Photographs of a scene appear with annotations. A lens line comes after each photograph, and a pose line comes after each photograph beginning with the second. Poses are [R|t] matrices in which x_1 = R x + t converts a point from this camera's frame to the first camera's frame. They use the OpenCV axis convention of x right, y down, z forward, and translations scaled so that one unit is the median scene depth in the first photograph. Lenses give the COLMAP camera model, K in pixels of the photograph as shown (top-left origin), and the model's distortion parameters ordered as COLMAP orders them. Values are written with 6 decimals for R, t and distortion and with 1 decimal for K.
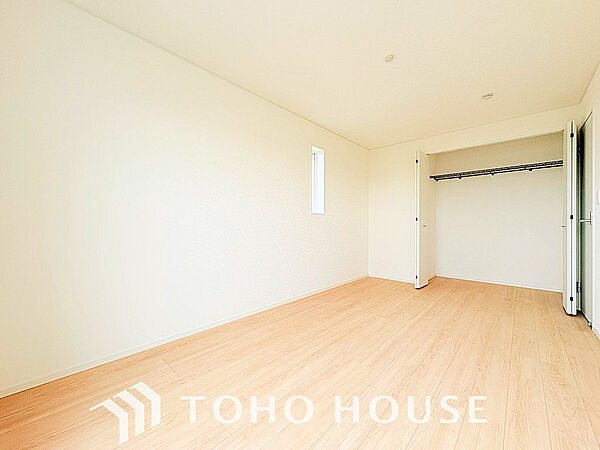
lens RADIAL K [[238.8, 0, 298.3], [0, 238.8, 225.0], [0, 0, 1]] dist [-0.000785, -0.000089]
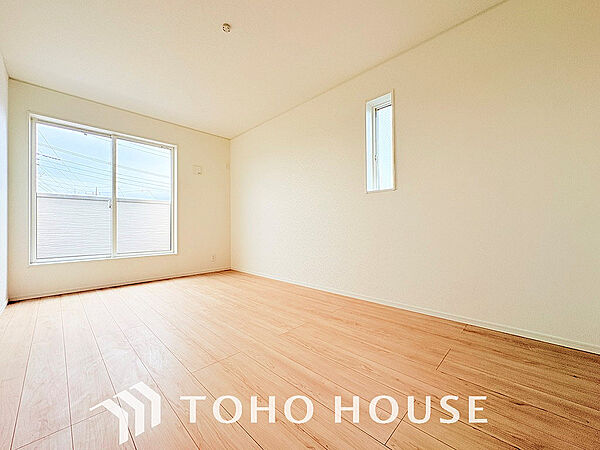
lens RADIAL K [[238.8, 0, 301.2], [0, 238.8, 227.1], [0, 0, 1]] dist [-0.000785, -0.000089]
pose [[-0.013464, -0.002505, -0.999906, 0.927858], [0.003244, 0.999991, -0.002549, 0.072526], [0.999904, -0.003278, -0.013455, 0.922392]]
